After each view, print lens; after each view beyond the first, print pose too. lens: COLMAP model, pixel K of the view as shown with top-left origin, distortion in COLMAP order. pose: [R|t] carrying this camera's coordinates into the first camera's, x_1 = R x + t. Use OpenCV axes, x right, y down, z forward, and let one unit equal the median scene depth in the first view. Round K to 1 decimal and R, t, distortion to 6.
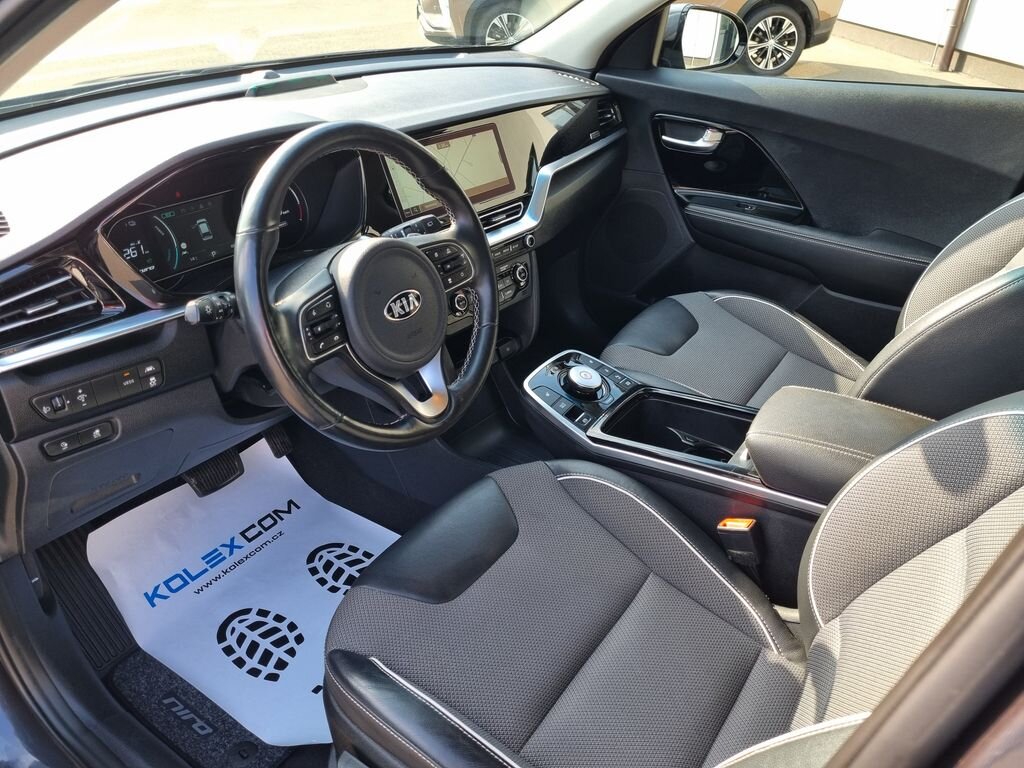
lens RADIAL K [[781.6, 0, 512.0], [0, 781.6, 384.0], [0, 0, 1]] dist [0.031794, -0.039268]
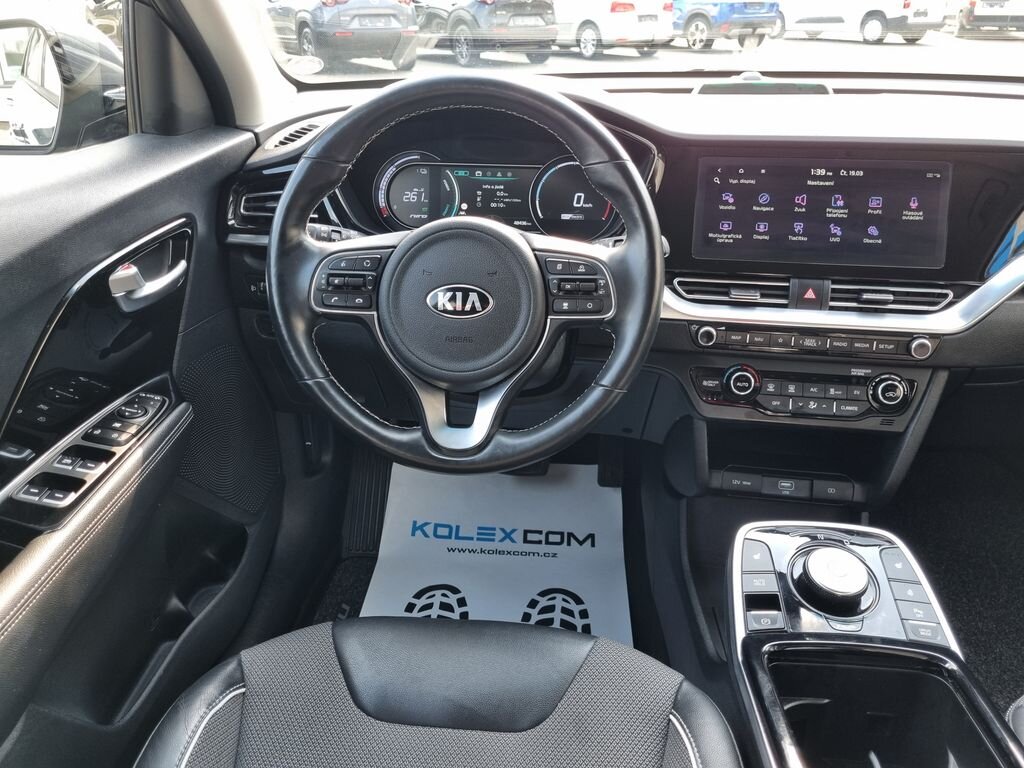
lens RADIAL K [[781.6, 0, 512.0], [0, 781.6, 384.0], [0, 0, 1]] dist [0.031794, -0.039268]
pose [[0.492986, 0.361459, -0.791399, 0.367065], [-0.427494, 0.892874, 0.141507, -0.107265], [0.757769, 0.268557, 0.594696, 0.390087]]
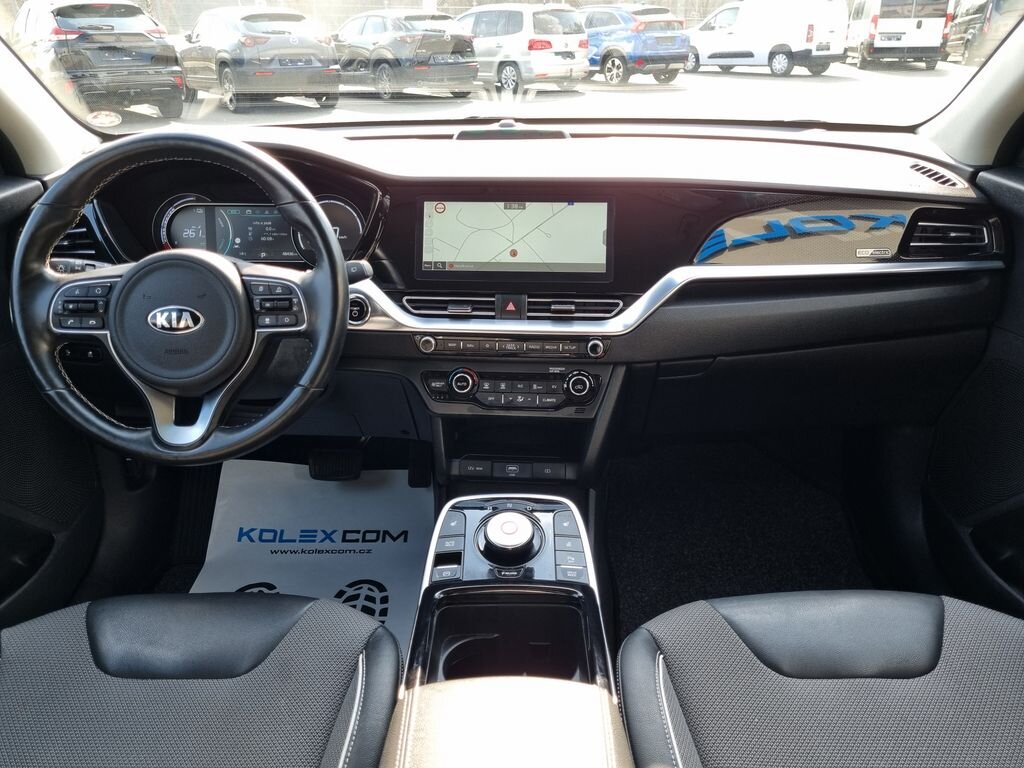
lens RADIAL K [[776.5, 0, 516.6], [0, 776.5, 387.5], [0, 0, 1]] dist [0.045613, -0.055874]
pose [[0.560361, 0.315194, -0.765929, 0.569564], [-0.398831, 0.913169, 0.083997, -0.181013], [0.725899, 0.258408, 0.637414, 0.474423]]
